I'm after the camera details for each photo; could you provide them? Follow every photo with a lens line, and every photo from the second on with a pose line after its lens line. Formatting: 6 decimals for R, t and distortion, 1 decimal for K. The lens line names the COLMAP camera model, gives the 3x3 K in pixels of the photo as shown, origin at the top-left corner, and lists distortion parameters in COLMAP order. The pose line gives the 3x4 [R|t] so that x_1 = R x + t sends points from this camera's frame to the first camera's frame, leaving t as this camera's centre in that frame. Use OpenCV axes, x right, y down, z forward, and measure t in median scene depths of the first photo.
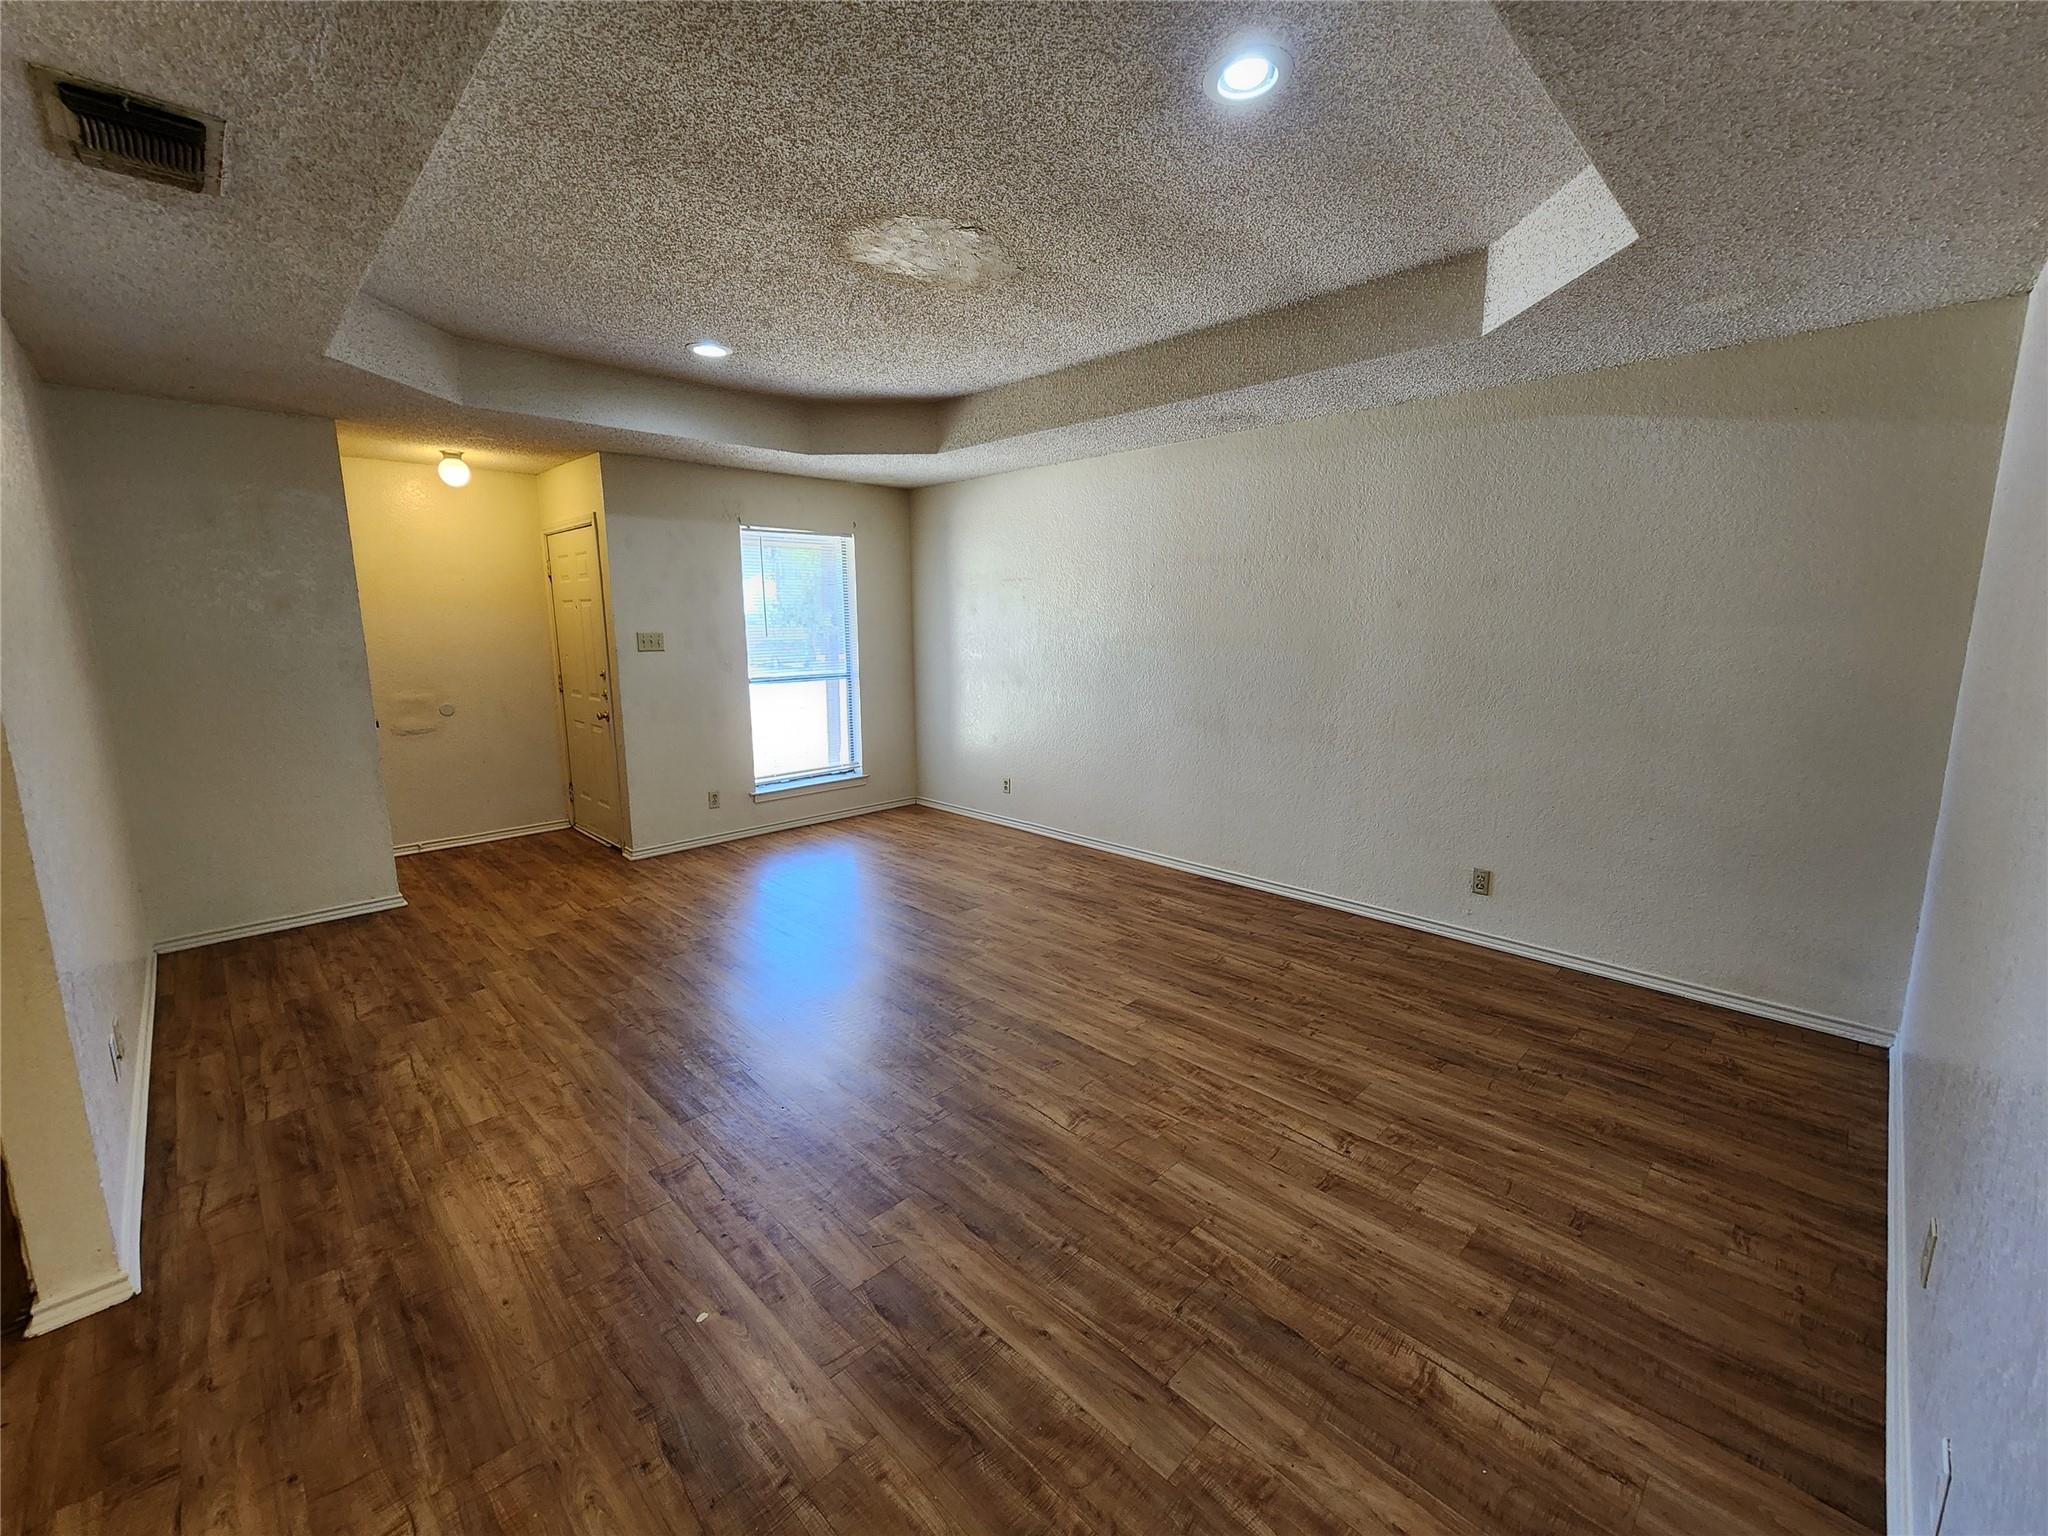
lens RADIAL K [[846.6, 0, 1029.5], [0, 846.6, 762.4], [0, 0, 1]] dist [-0.003484, 0.001727]
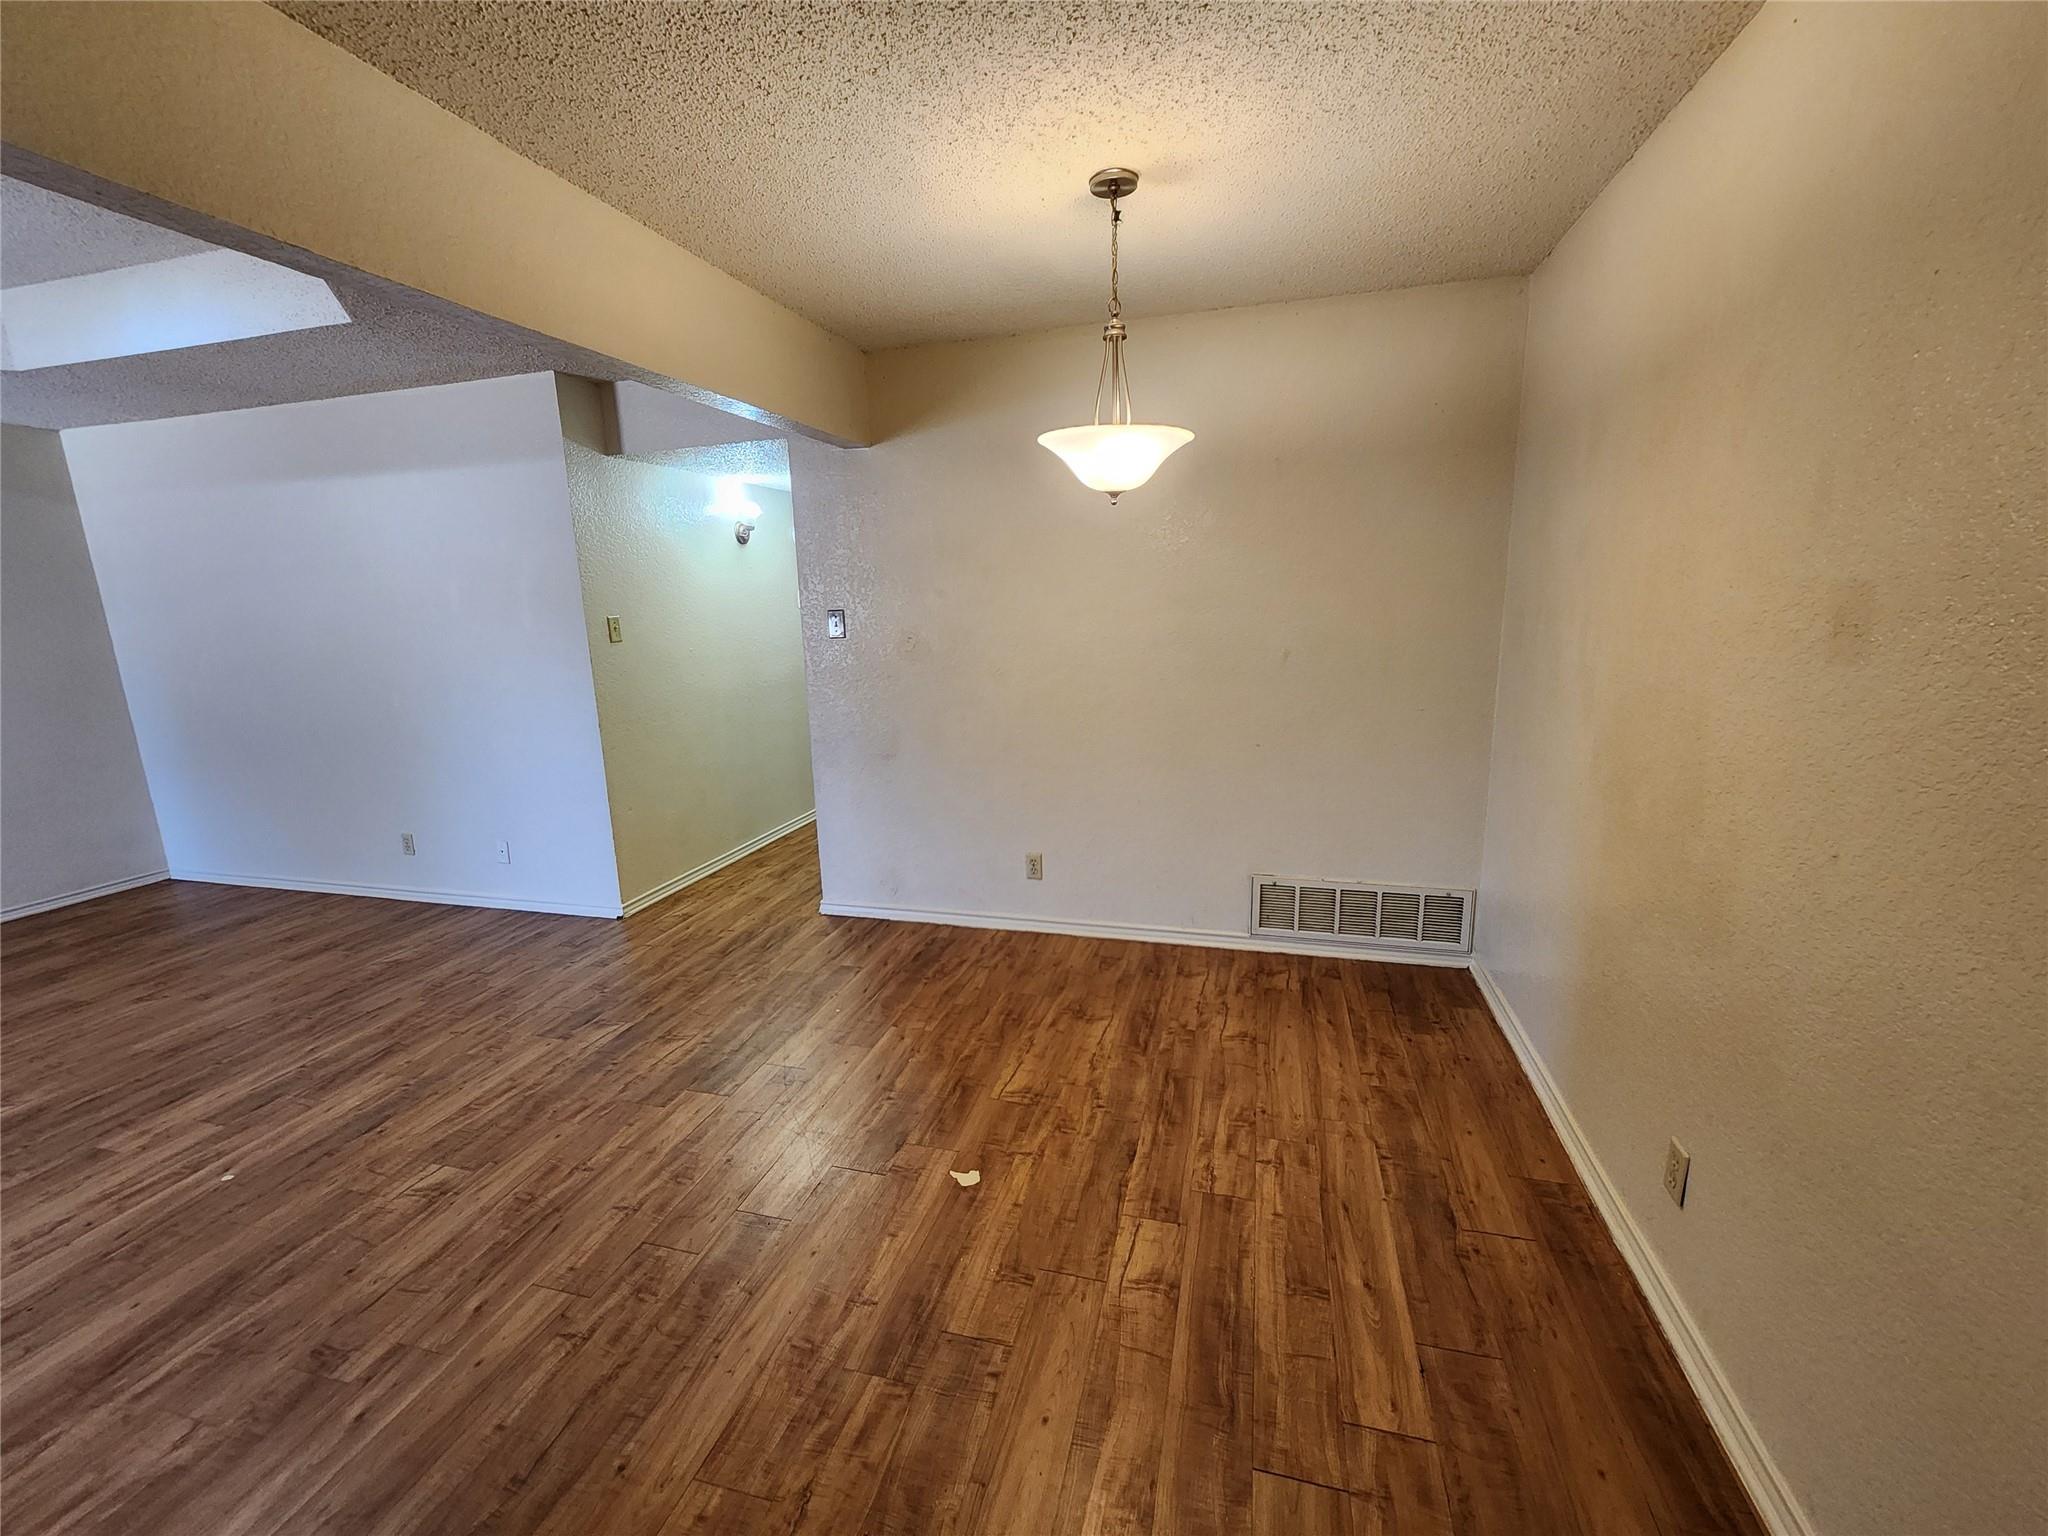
lens RADIAL K [[846.6, 0, 1021.6], [0, 846.6, 756.7], [0, 0, 1]] dist [-0.003484, 0.001727]
pose [[-0.490884, -0.147094, 0.858718, -1.065937], [0.177996, 0.947921, 0.264126, -0.024279], [-0.852848, 0.282504, -0.439137, 0.211679]]
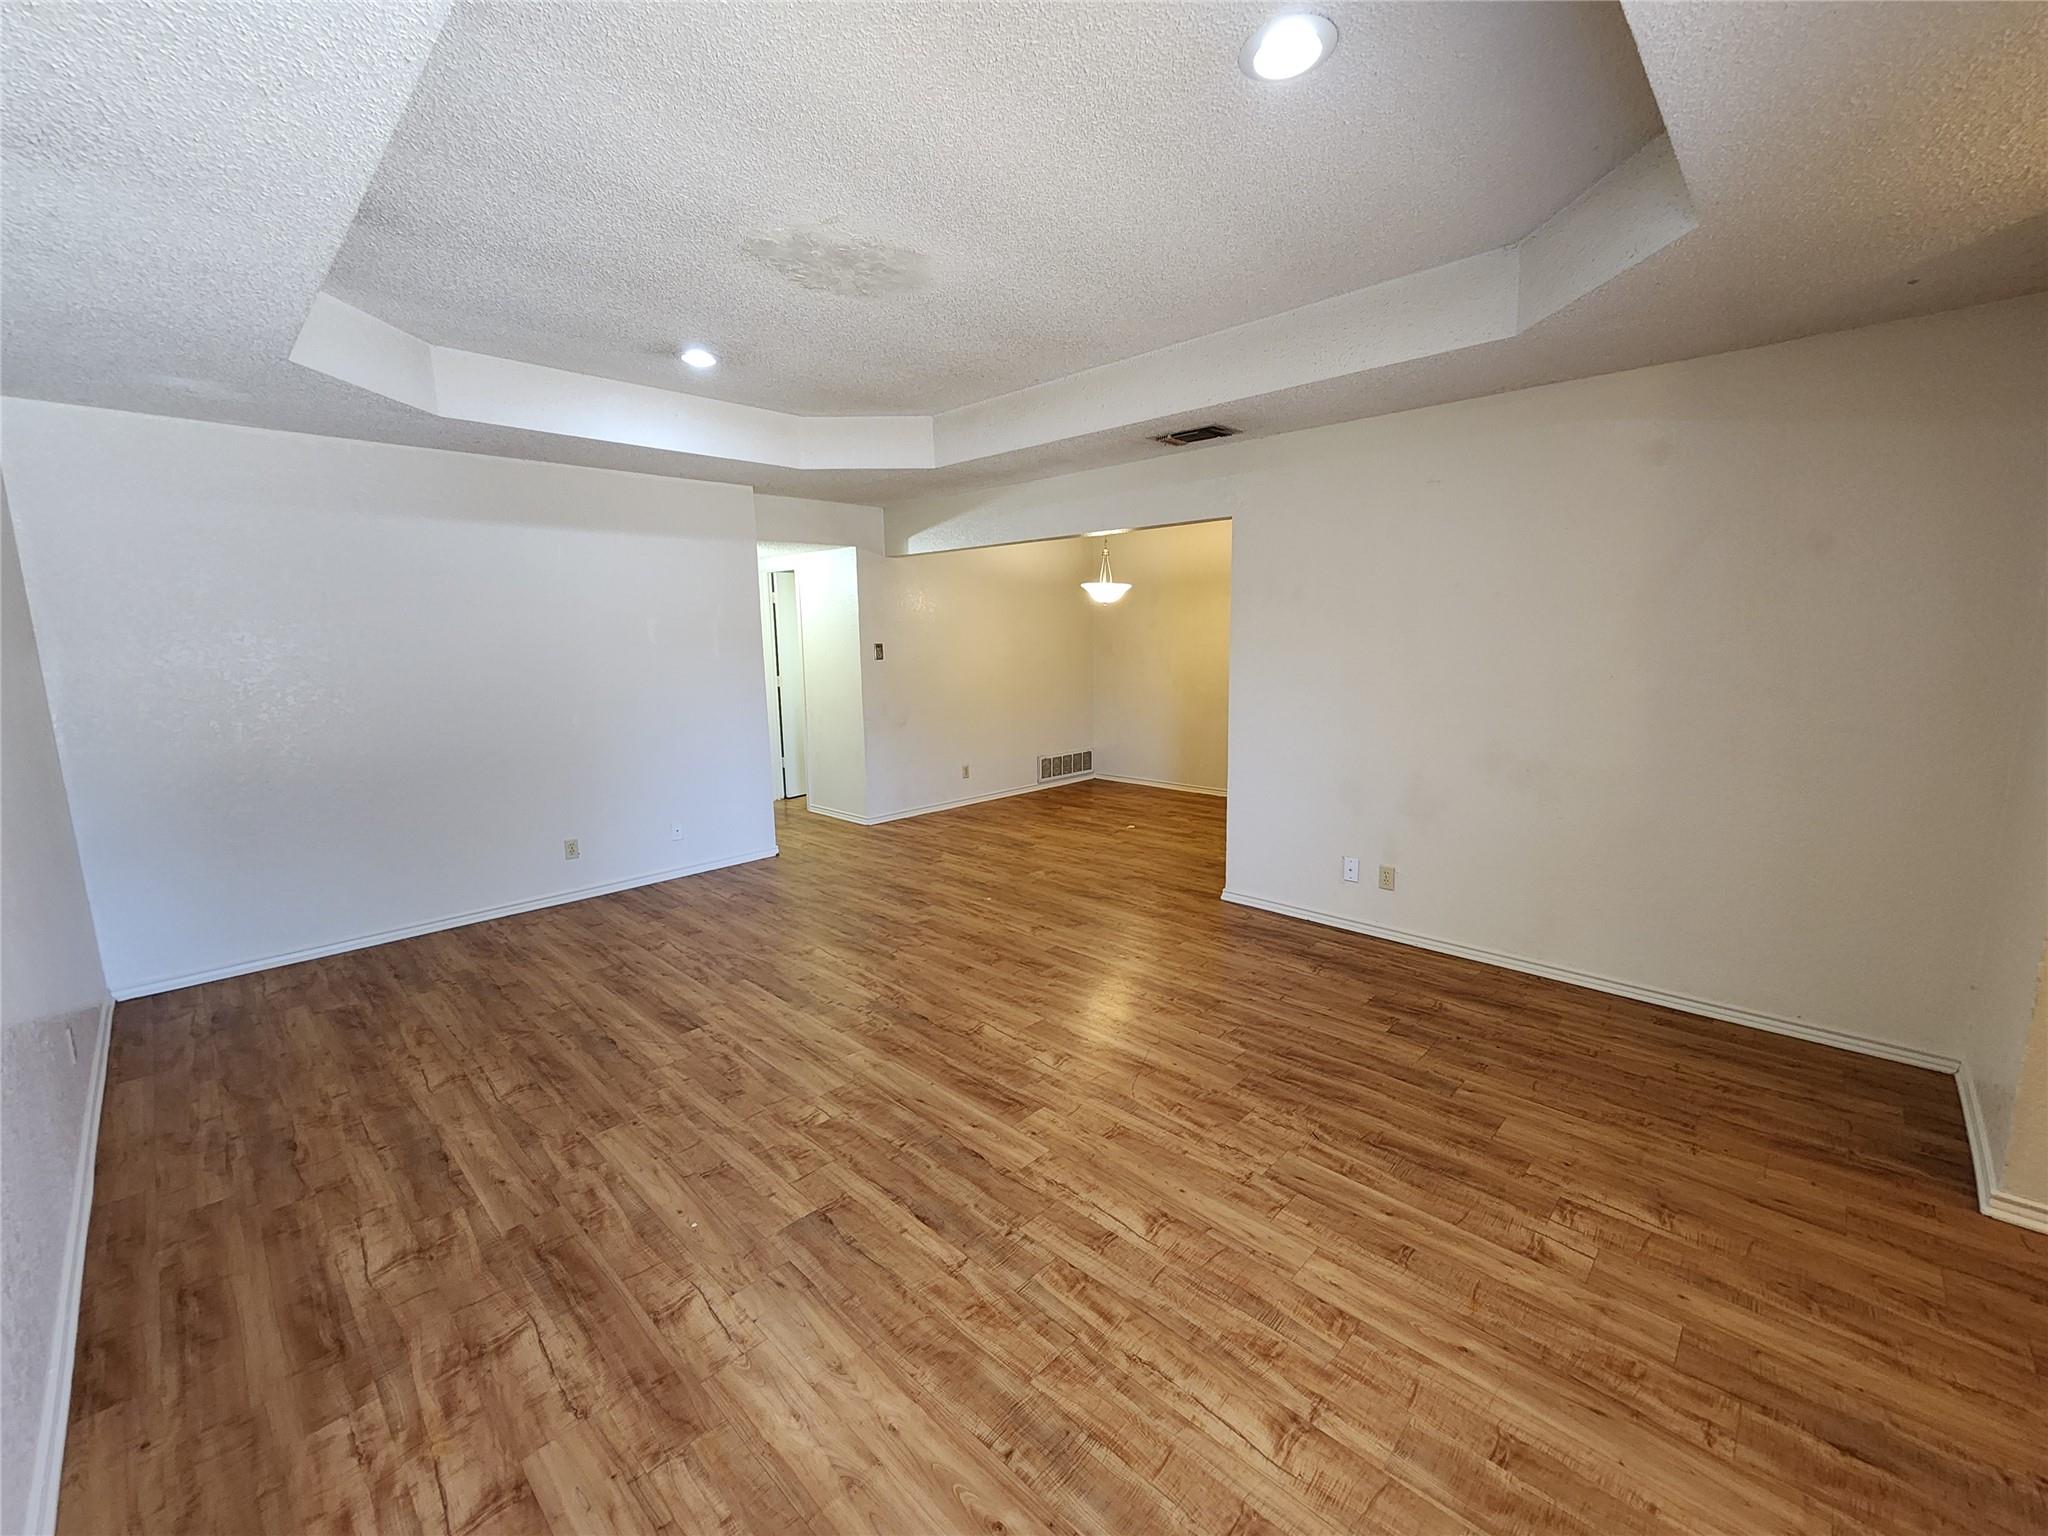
lens RADIAL K [[846.6, 0, 1025.7], [0, 846.6, 762.9], [0, 0, 1]] dist [-0.003484, 0.001727]
pose [[-0.999690, 0.022271, -0.011171, -0.265392], [0.017521, 0.947142, 0.320335, -0.322878], [0.017715, 0.320040, -0.947238, 1.861325]]
